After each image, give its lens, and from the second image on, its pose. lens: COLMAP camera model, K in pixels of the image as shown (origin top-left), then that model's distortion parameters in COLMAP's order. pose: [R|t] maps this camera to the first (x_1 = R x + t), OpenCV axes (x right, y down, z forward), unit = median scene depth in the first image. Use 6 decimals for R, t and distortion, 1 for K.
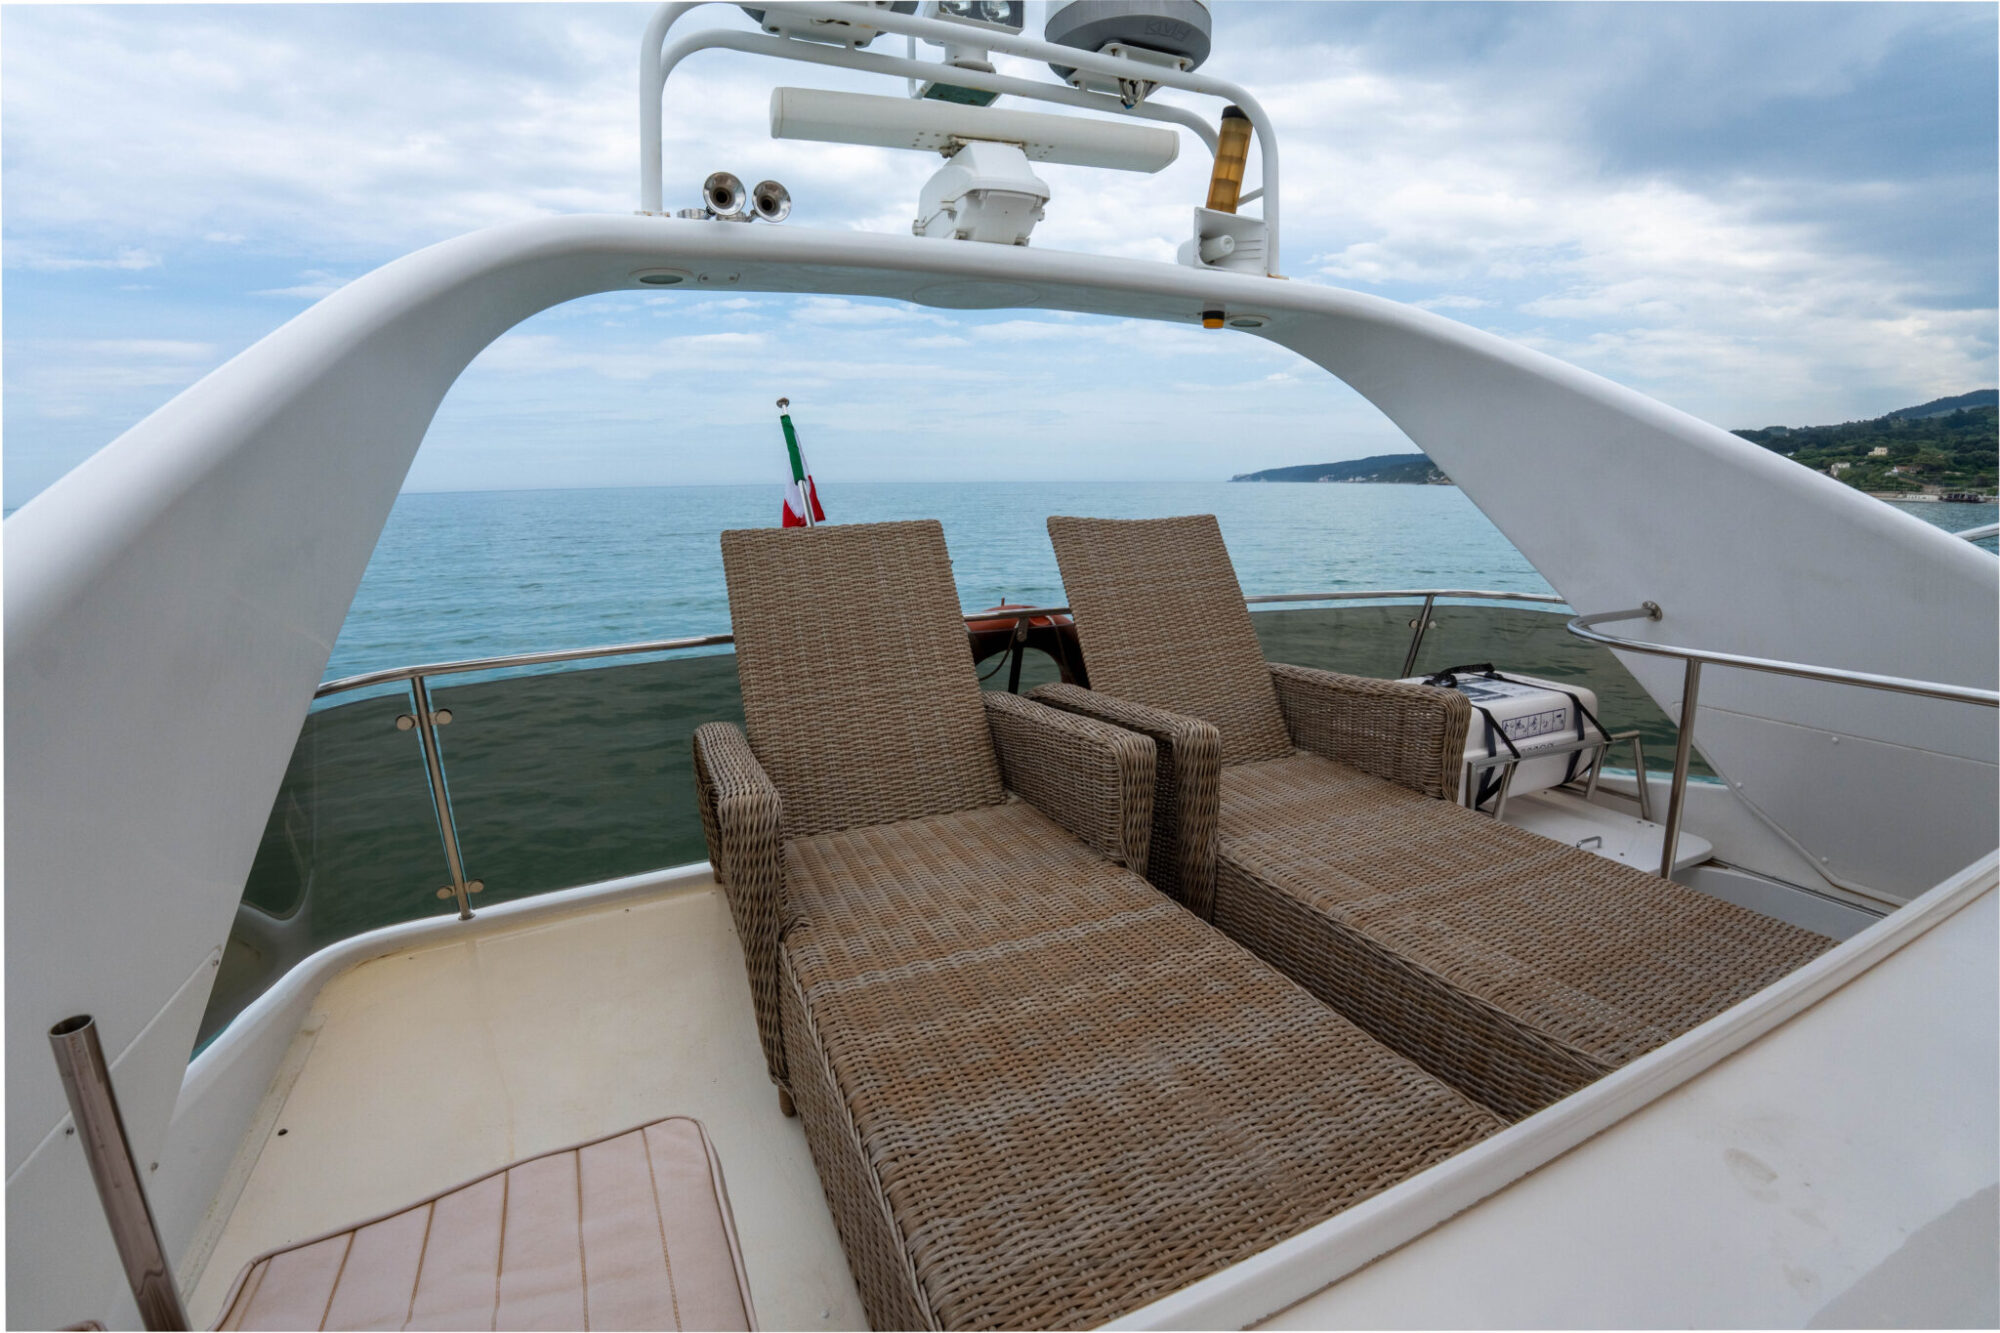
lens RADIAL K [[894.5, 0, 996.3], [0, 894.5, 660.8], [0, 0, 1]] dist [-0.085270, 0.012277]
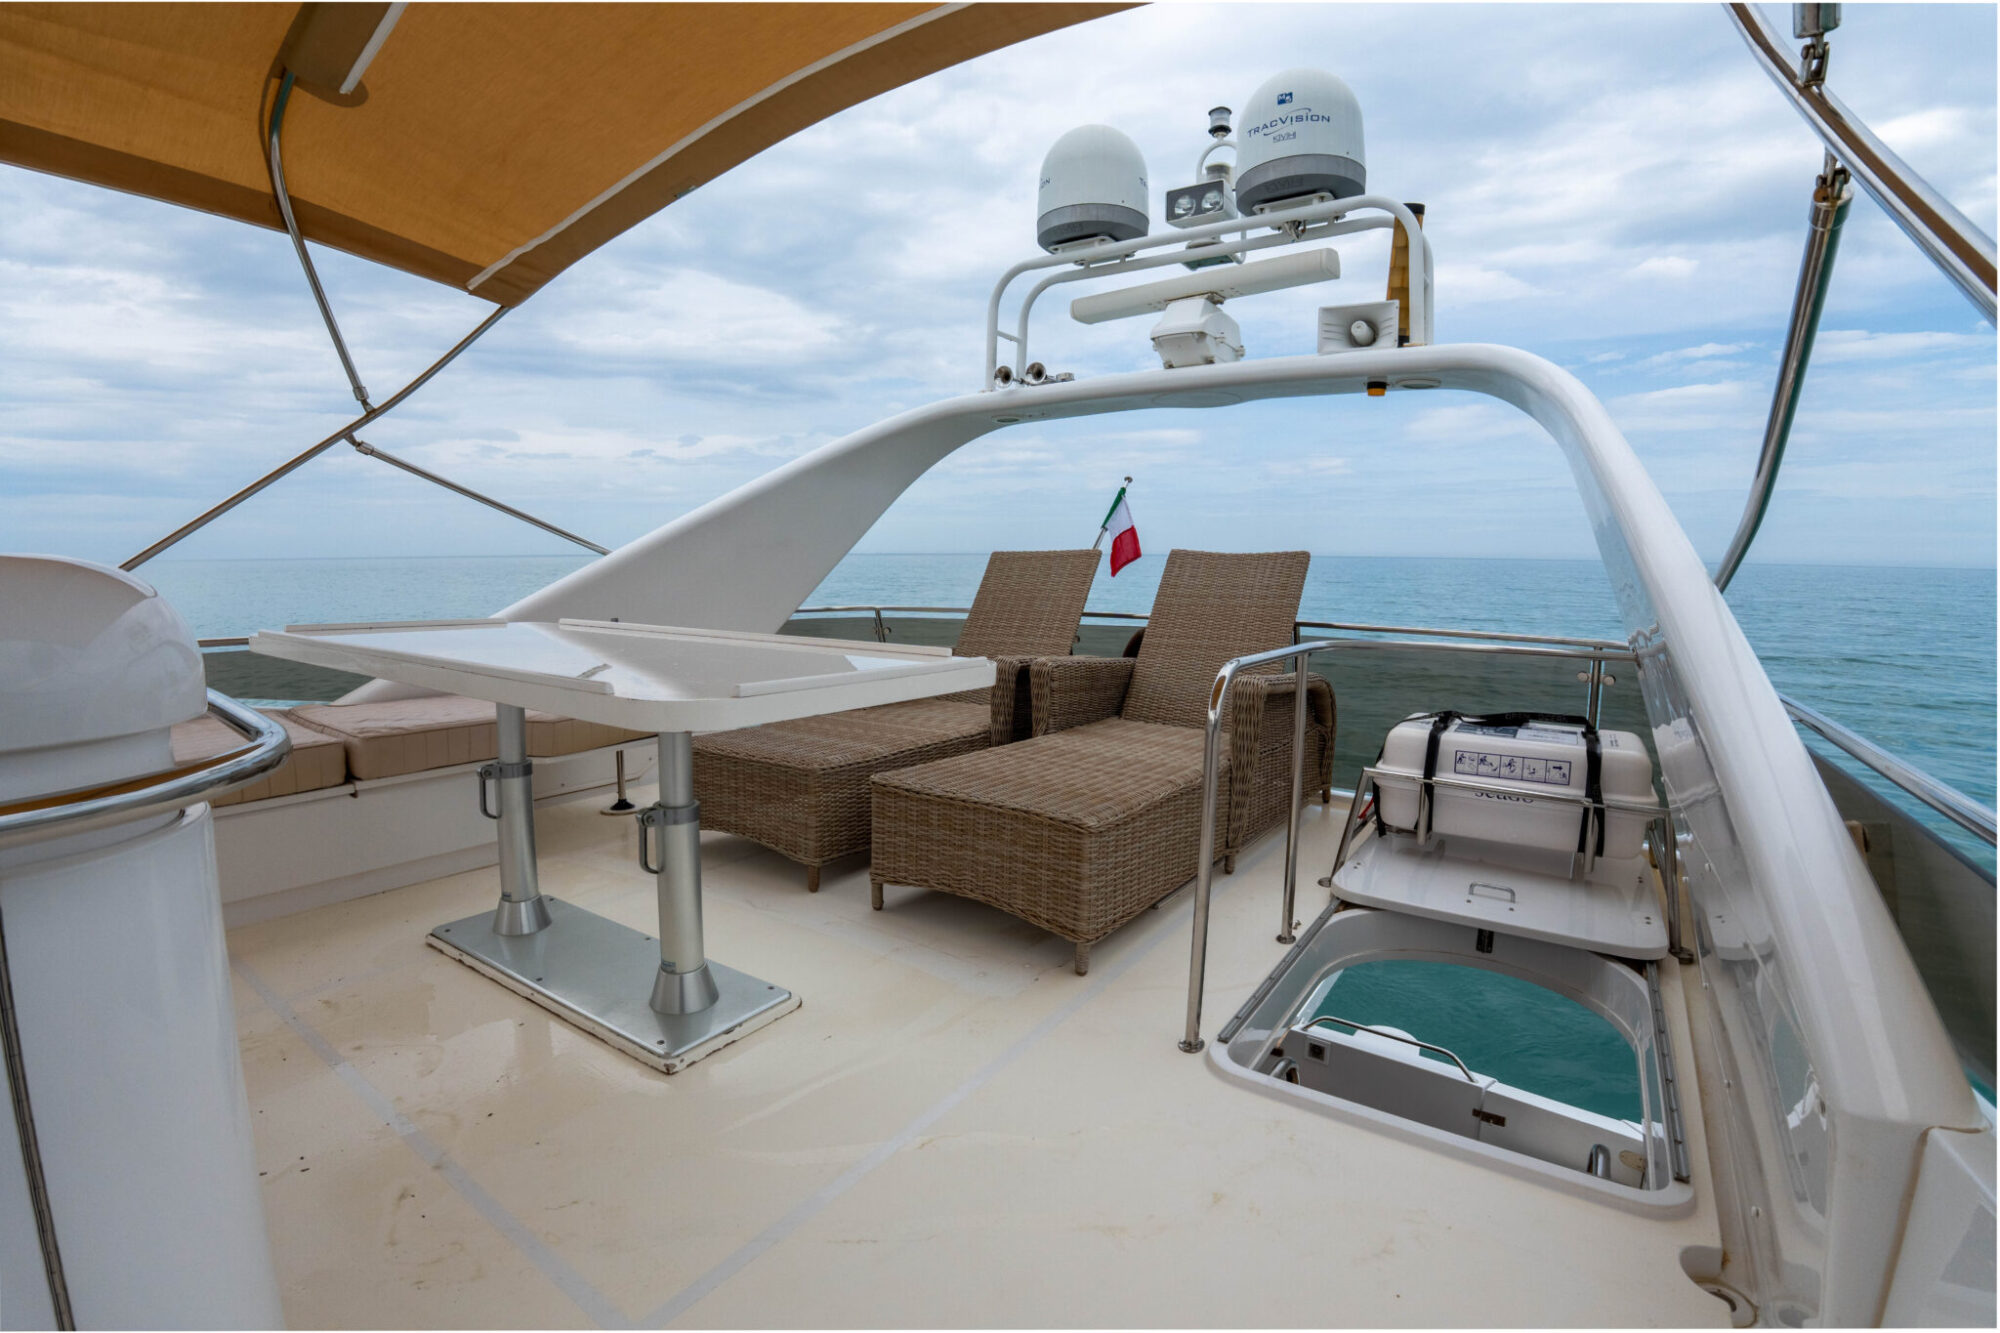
lens RADIAL K [[894.5, 0, 996.3], [0, 894.5, 660.8], [0, 0, 1]] dist [-0.085270, 0.012277]
pose [[0.528018, 0.109591, -0.842133, 1.060697], [-0.171705, 0.984935, 0.020515, 0.034661], [0.831694, 0.133766, 0.538880, -0.003217]]
